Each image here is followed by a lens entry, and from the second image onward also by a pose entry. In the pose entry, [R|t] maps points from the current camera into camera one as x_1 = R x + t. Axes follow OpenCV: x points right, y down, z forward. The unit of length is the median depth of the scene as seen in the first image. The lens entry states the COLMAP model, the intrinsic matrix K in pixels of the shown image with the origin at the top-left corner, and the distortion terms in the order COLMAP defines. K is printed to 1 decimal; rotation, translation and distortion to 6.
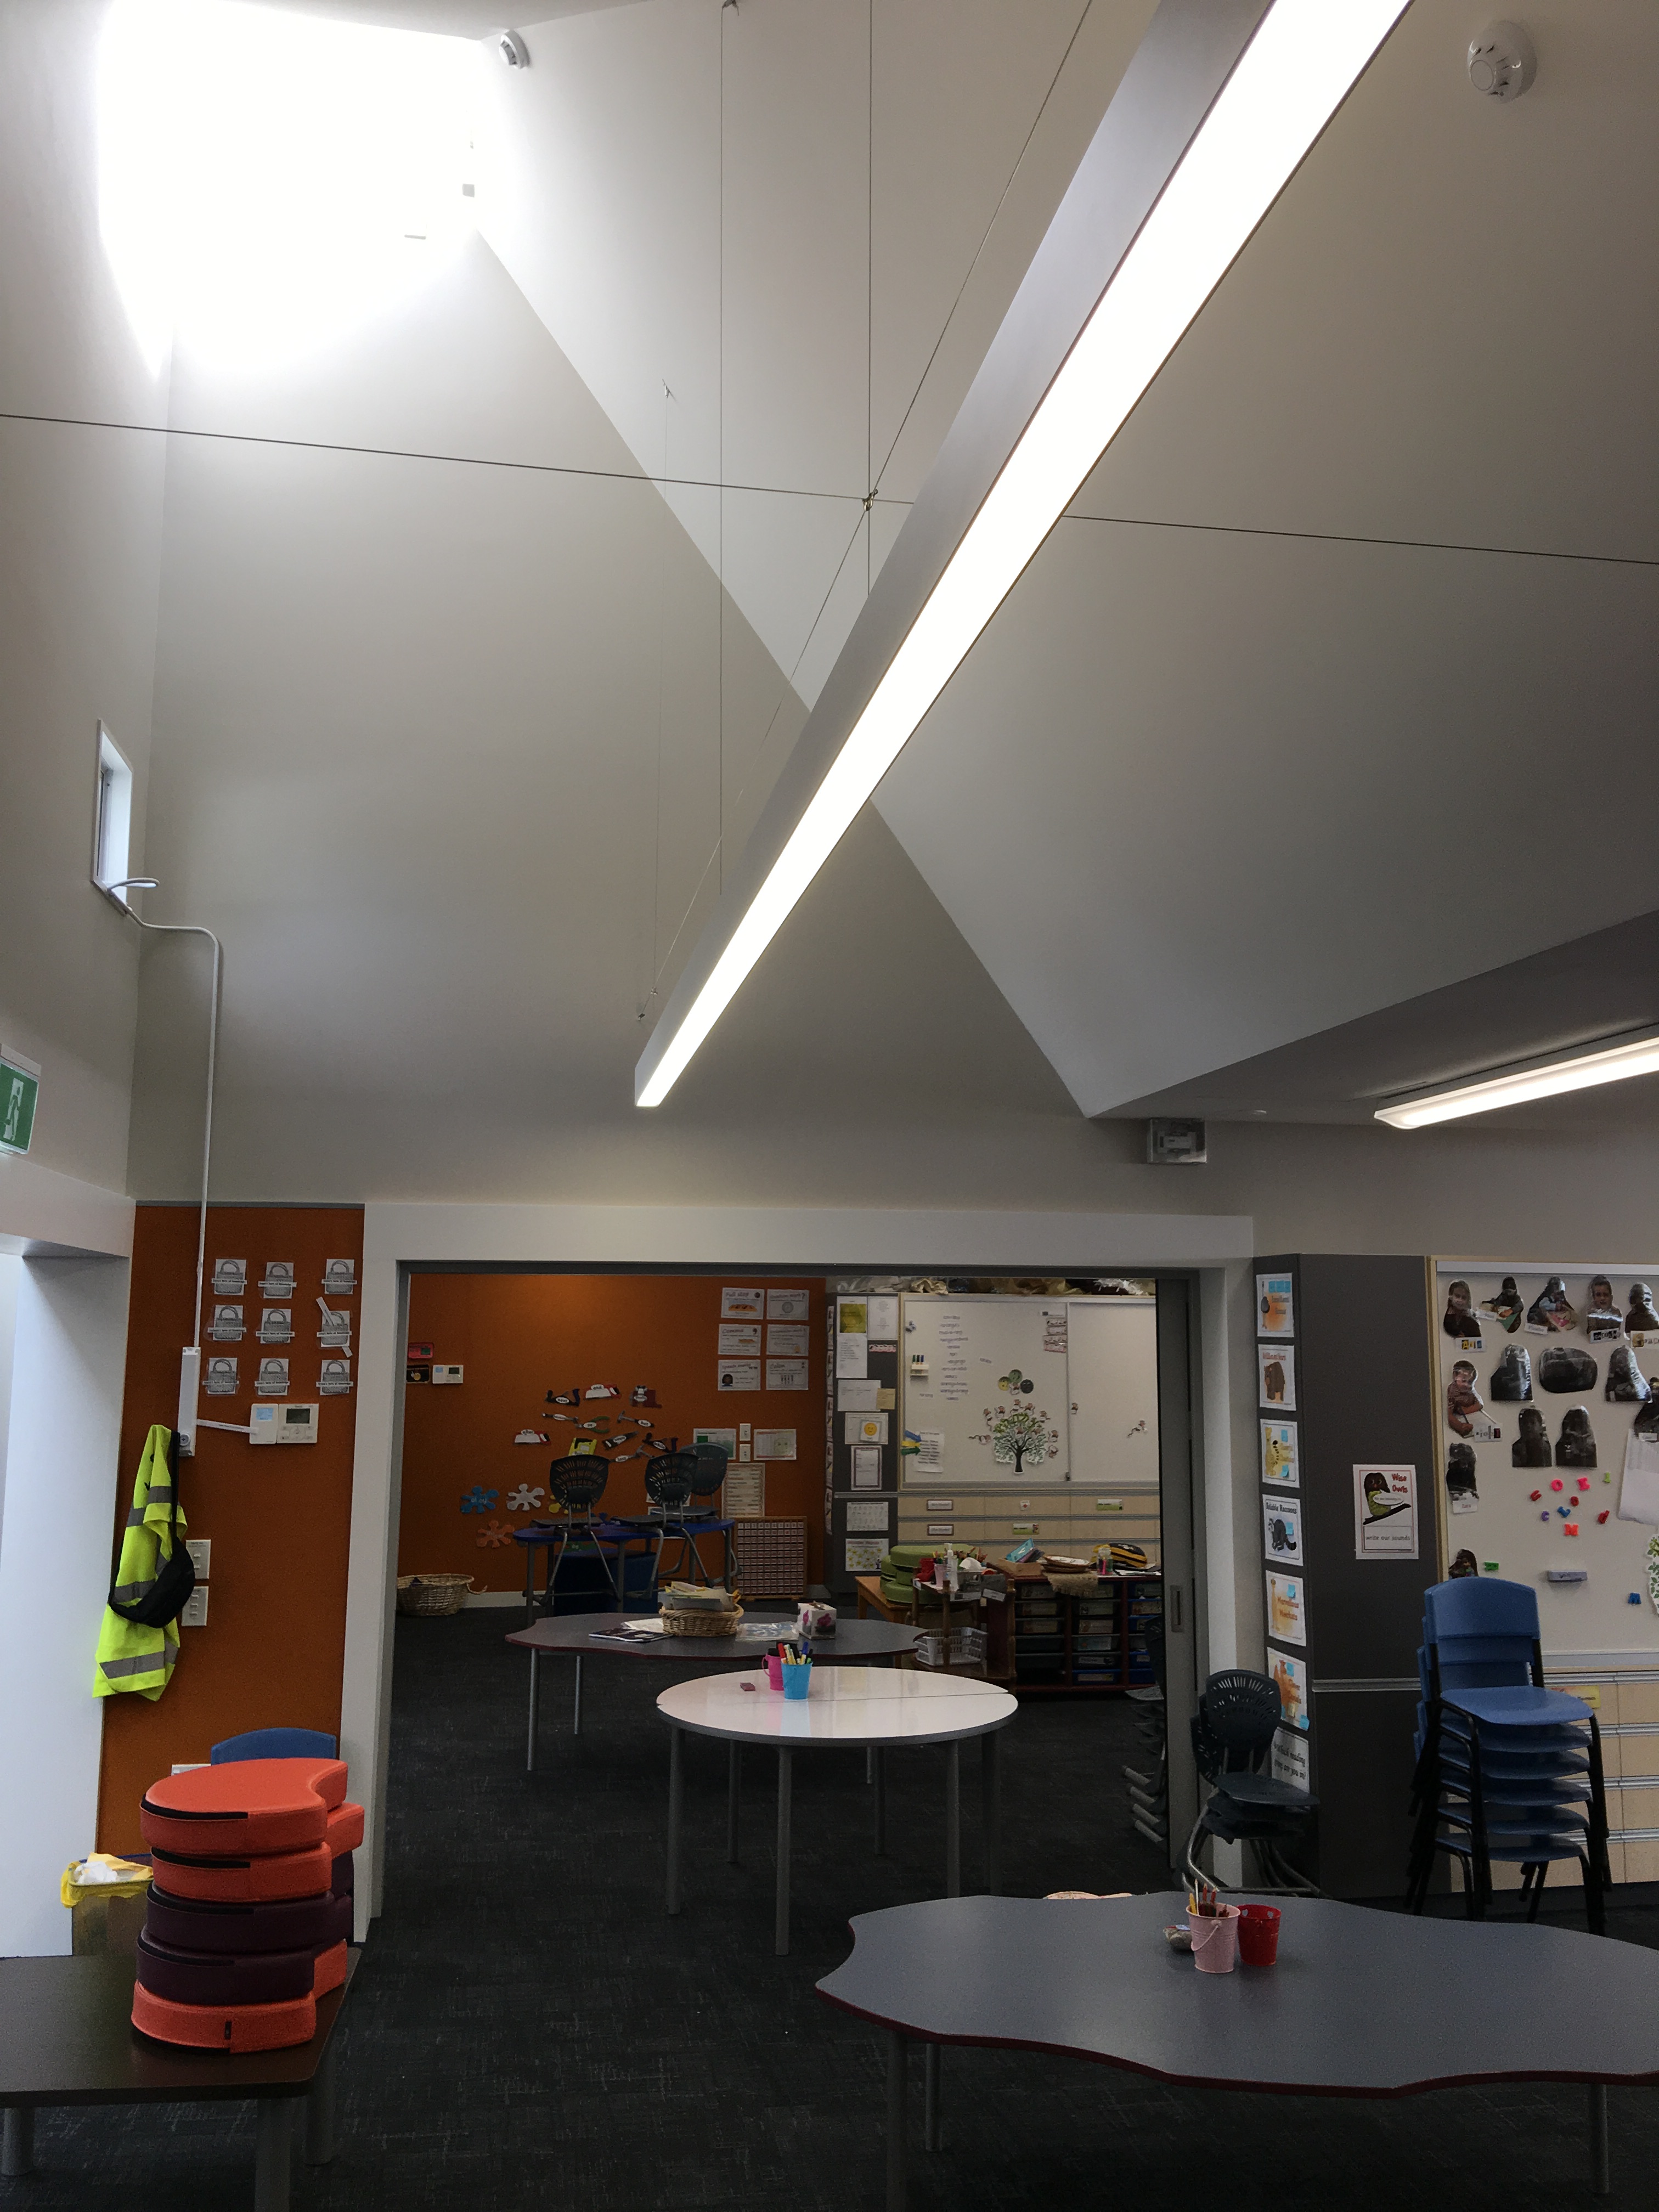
lens RADIAL K [[1896.1, 0, 821.5], [0, 1896.1, 1089.2], [0, 0, 1]] dist [0.092508, -0.142494]
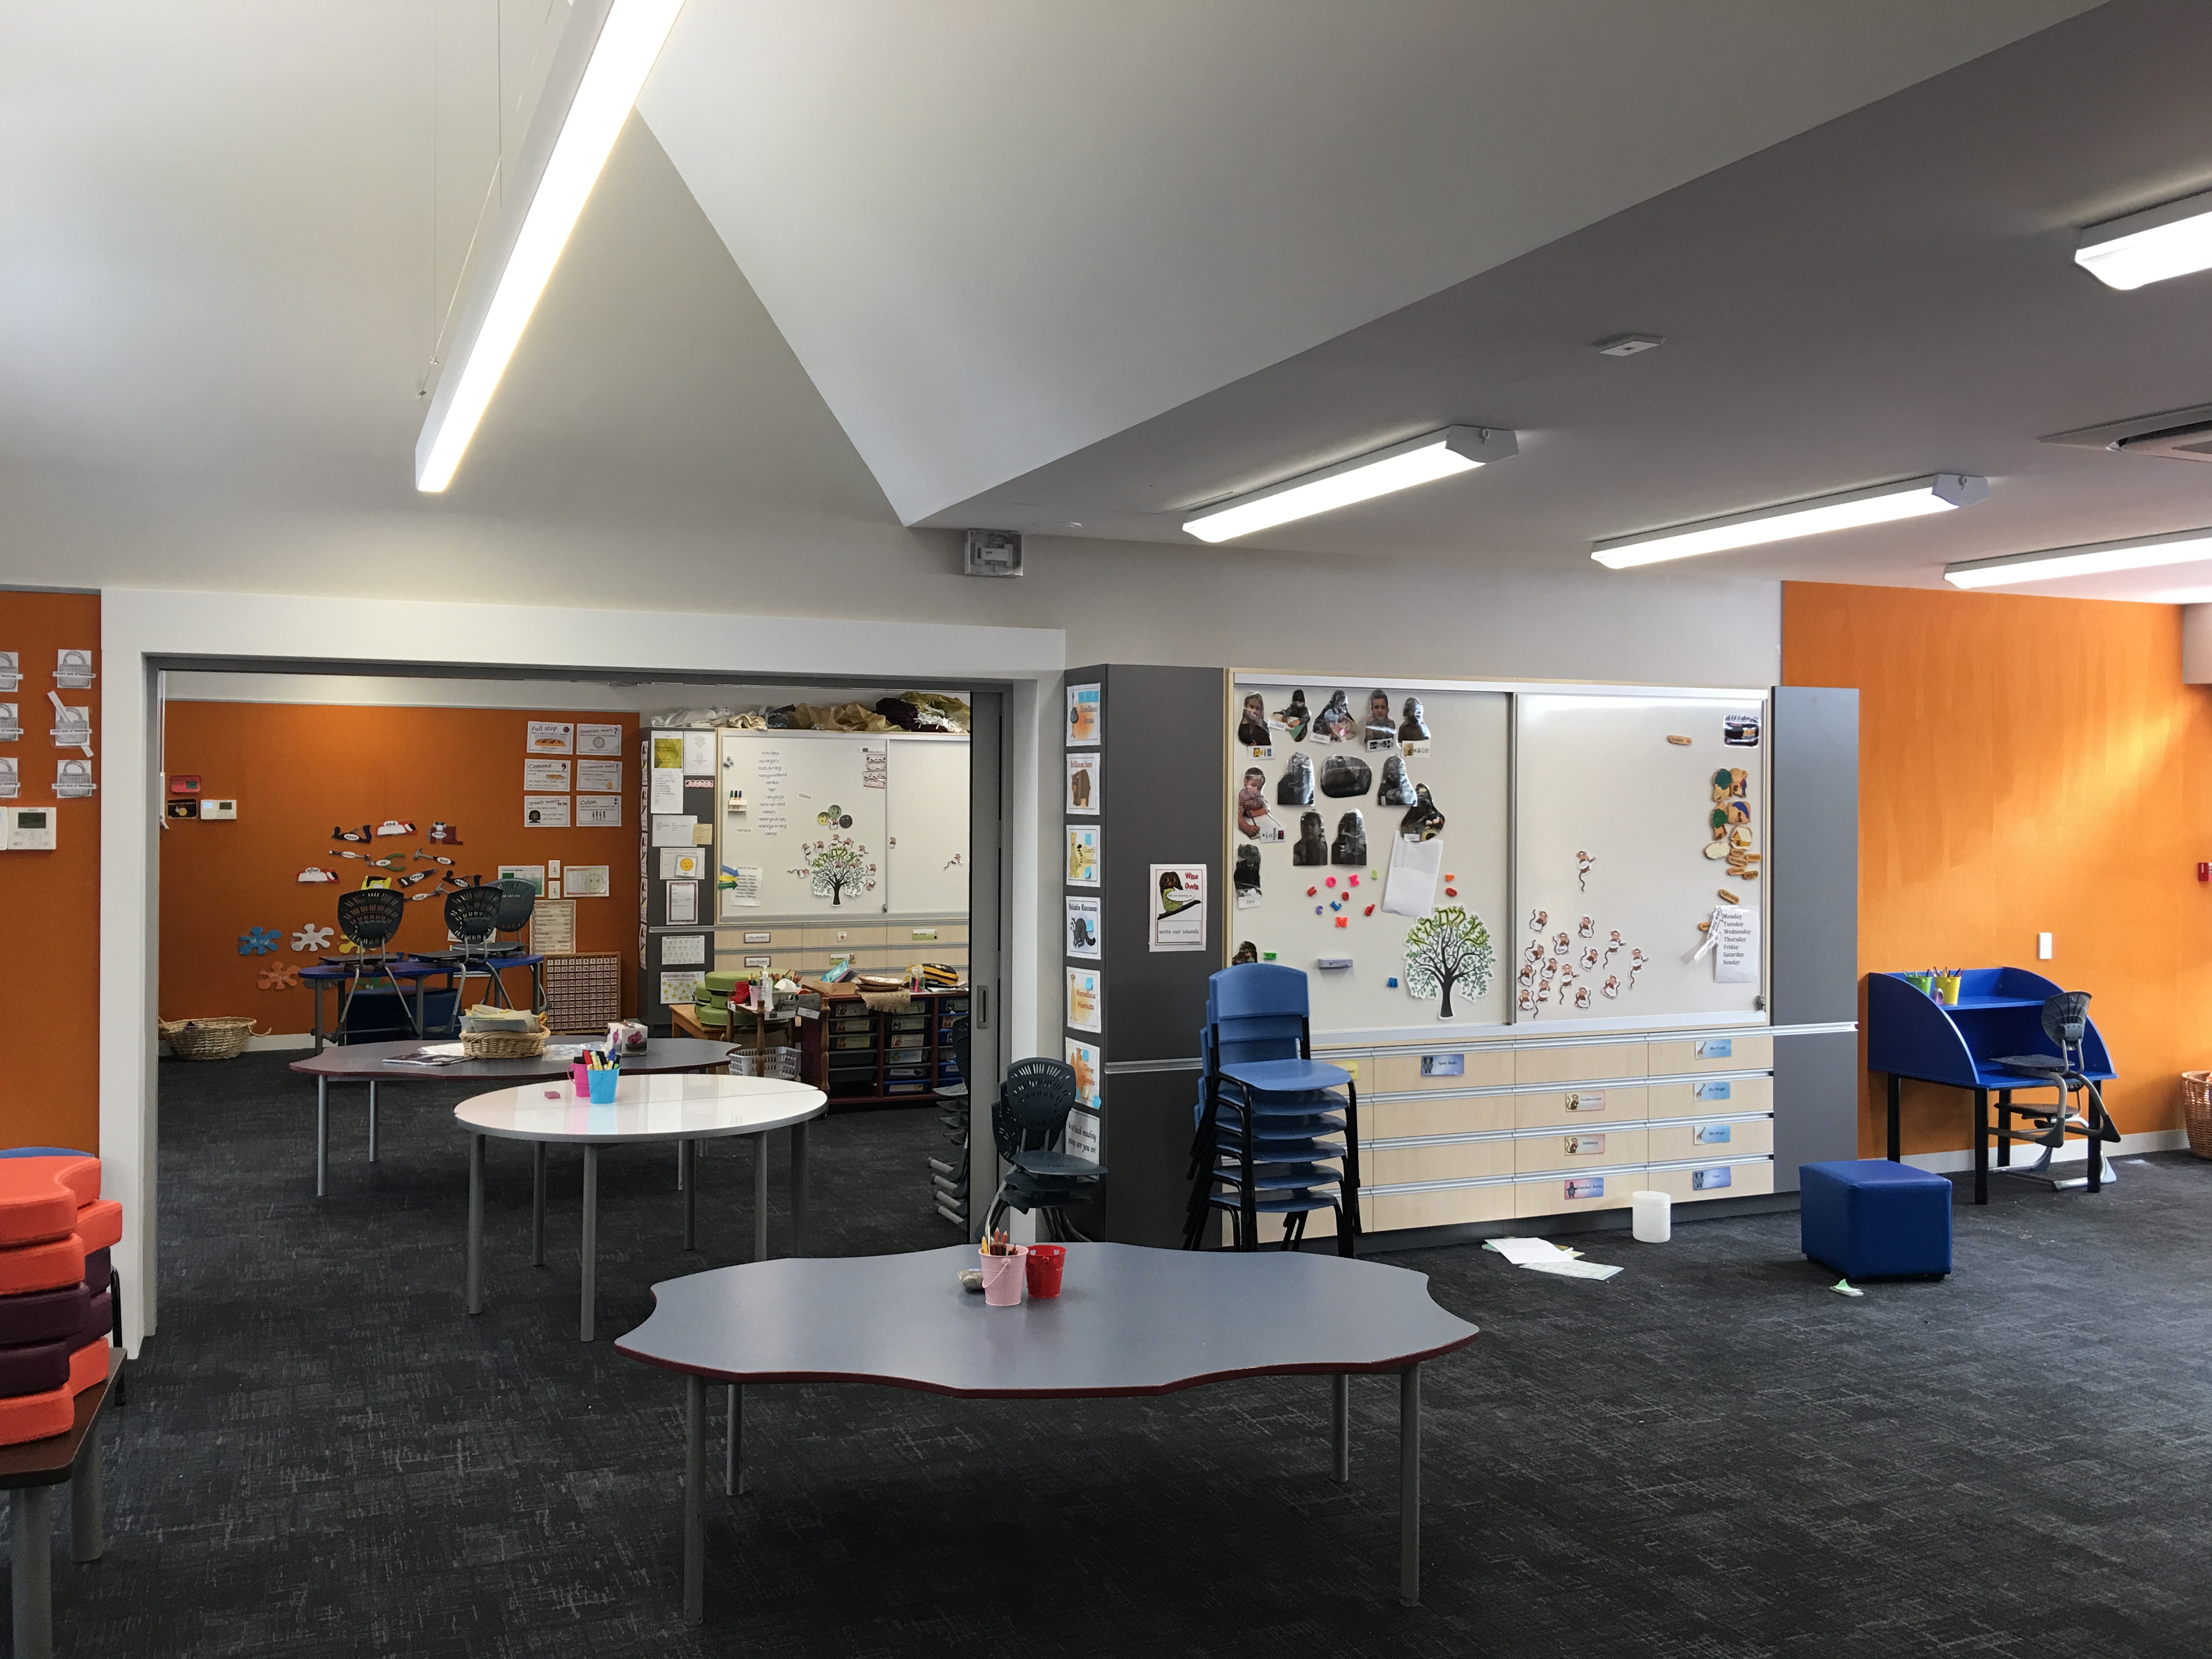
lens RADIAL K [[1896.1, 0, 1074.8], [0, 1896.1, 819.2], [0, 0, 1]] dist [0.092508, -0.142494]
pose [[0.975081, -0.003347, 0.221823, 0.004866], [-0.027568, 0.990308, 0.136126, 0.023528], [-0.220128, -0.138849, 0.965538, 0.005270]]
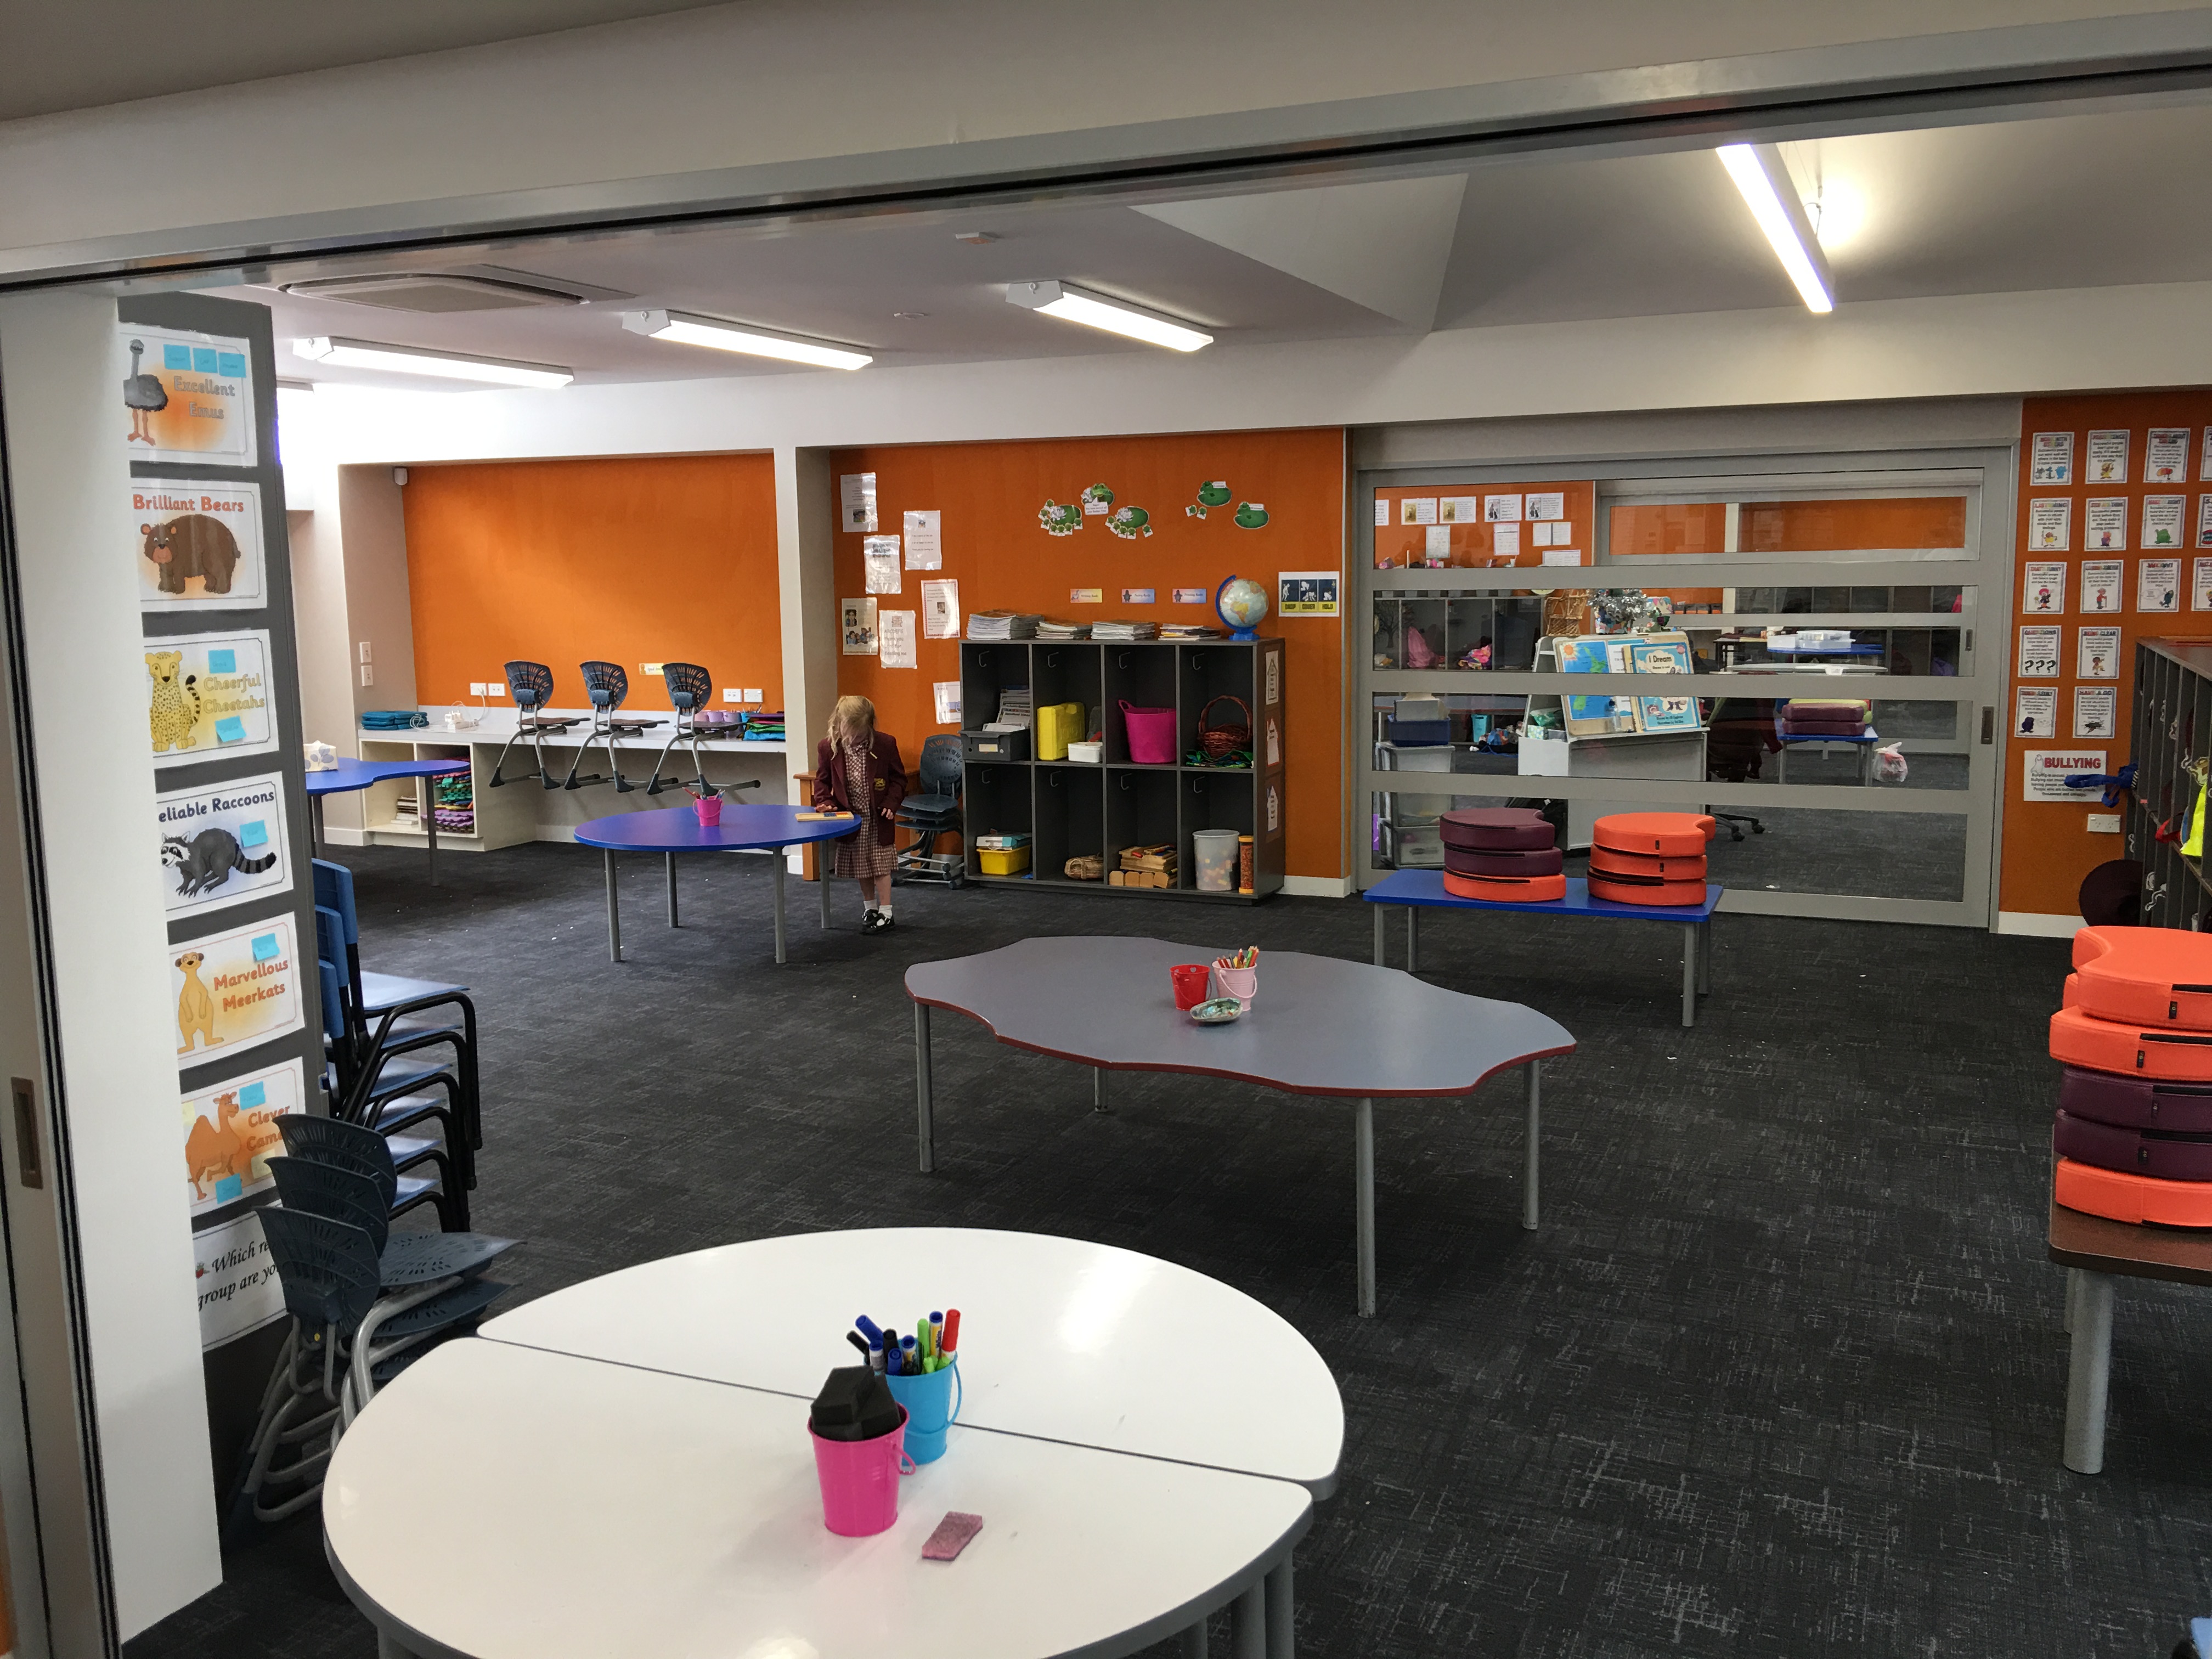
lens RADIAL K [[1896.1, 0, 1098.4], [0, 1896.1, 820.2], [0, 0, 1]] dist [0.092508, -0.142494]
pose [[-0.836869, -0.068930, 0.543047, -0.177551], [-0.057577, 0.997621, 0.037900, 0.147776], [-0.544367, 0.000450, -0.838847, 1.006340]]
